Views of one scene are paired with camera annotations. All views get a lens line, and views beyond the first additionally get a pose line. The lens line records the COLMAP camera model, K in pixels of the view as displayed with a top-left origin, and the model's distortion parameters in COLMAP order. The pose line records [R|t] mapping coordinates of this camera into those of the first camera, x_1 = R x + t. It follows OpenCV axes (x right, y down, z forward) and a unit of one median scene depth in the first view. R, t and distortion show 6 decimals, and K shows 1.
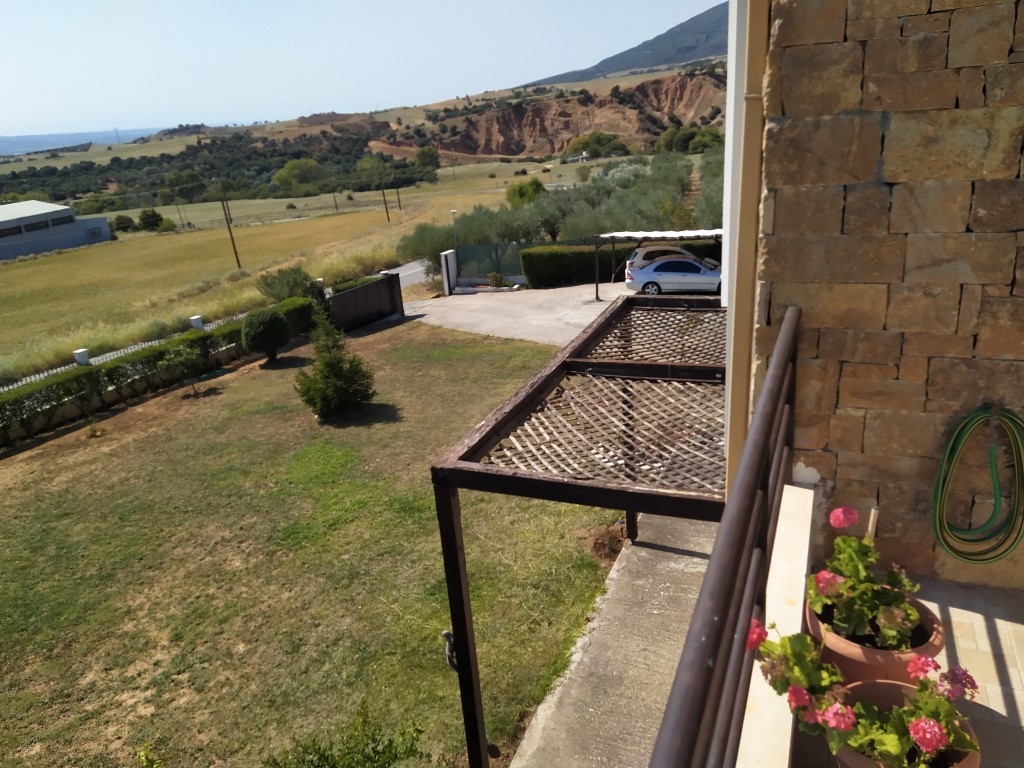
lens RADIAL K [[766.5, 0, 519.6], [0, 766.5, 385.2], [0, 0, 1]] dist [0.076409, -0.093779]
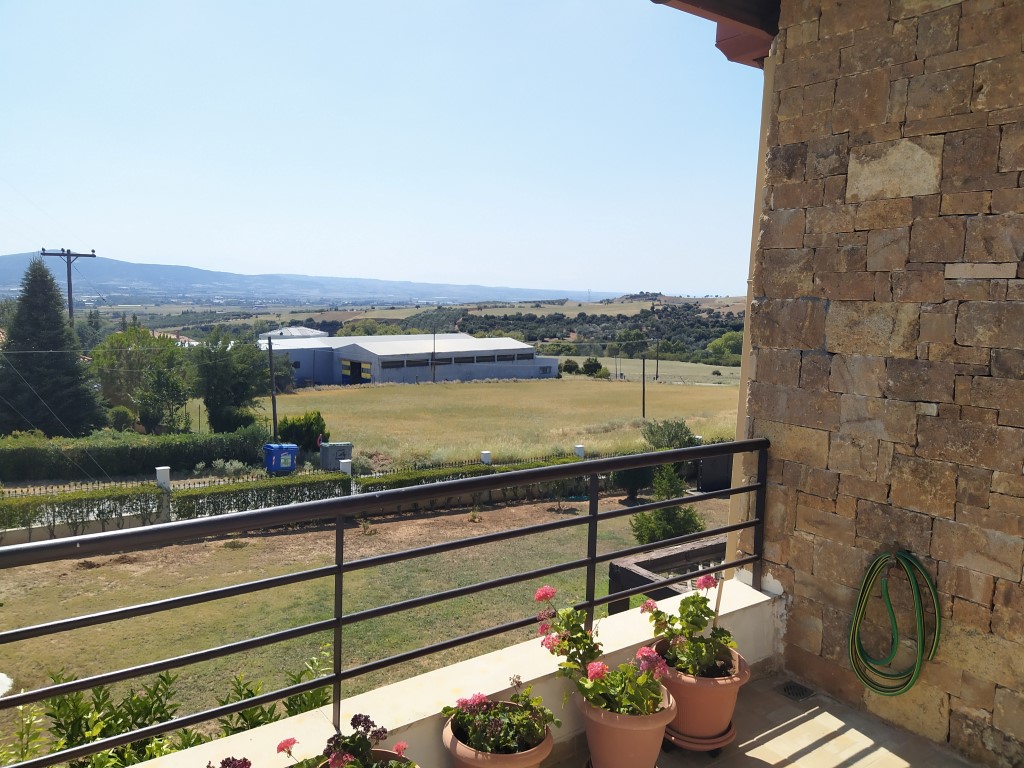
lens RADIAL K [[766.5, 0, 512.8], [0, 766.5, 382.9], [0, 0, 1]] dist [0.076409, -0.093779]
pose [[0.843732, 0.155233, -0.513828, 0.151026], [-0.262234, 0.954462, -0.142249, 0.023530], [0.468348, 0.254764, 0.846018, -0.069227]]
